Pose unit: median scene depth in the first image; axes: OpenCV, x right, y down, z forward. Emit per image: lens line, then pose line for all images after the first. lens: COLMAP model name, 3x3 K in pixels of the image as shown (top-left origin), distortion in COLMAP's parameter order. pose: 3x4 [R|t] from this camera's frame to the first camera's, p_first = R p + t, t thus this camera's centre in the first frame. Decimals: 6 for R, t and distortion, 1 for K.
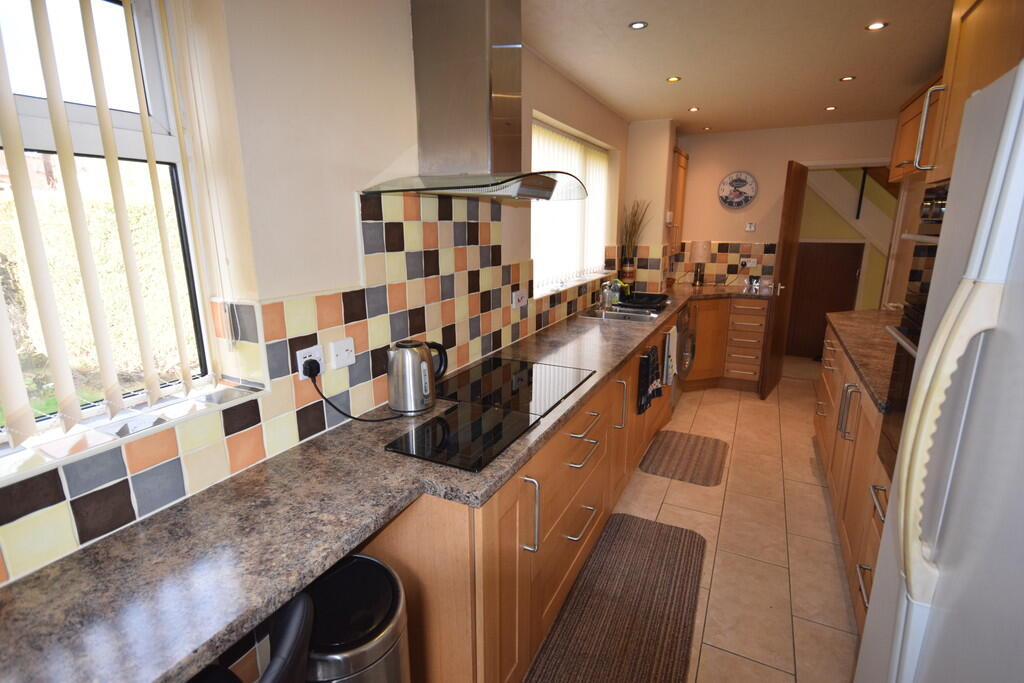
lens RADIAL K [[495.3, 0, 514.4], [0, 495.3, 340.6], [0, 0, 1]] dist [0.002036, 0.000034]
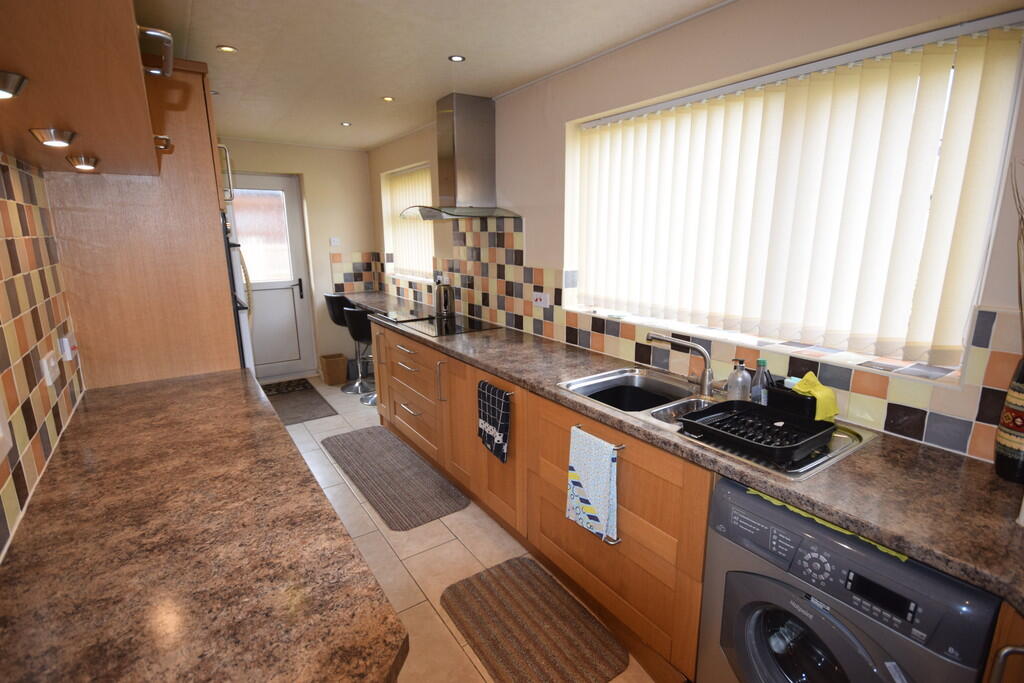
lens RADIAL K [[495.3, 0, 514.9], [0, 495.3, 340.3], [0, 0, 1]] dist [0.002036, 0.000034]
pose [[-0.483581, 0.197202, -0.852796, 1.209883], [-0.195281, 0.925427, 0.324732, -0.419442], [0.853238, 0.323569, -0.409009, 1.702410]]
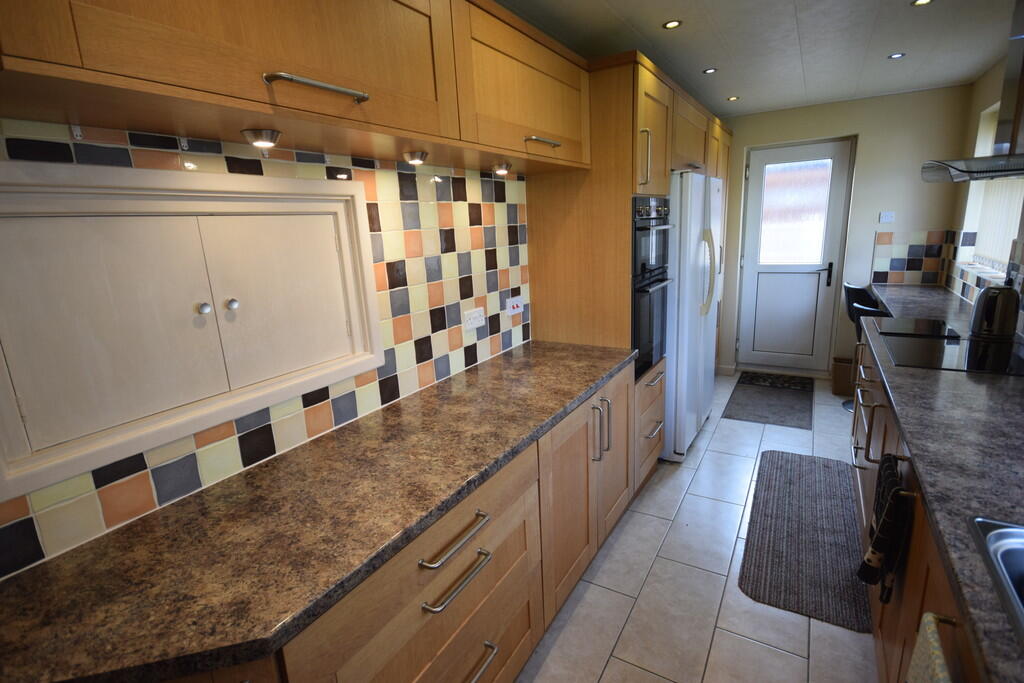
lens RADIAL K [[495.3, 0, 511.3], [0, 495.3, 338.8], [0, 0, 1]] dist [0.002036, 0.000034]
pose [[-0.995550, 0.032743, 0.088365, 0.761513], [0.068898, 0.892645, 0.445463, -0.429001], [-0.064293, 0.449569, -0.890929, 1.768325]]
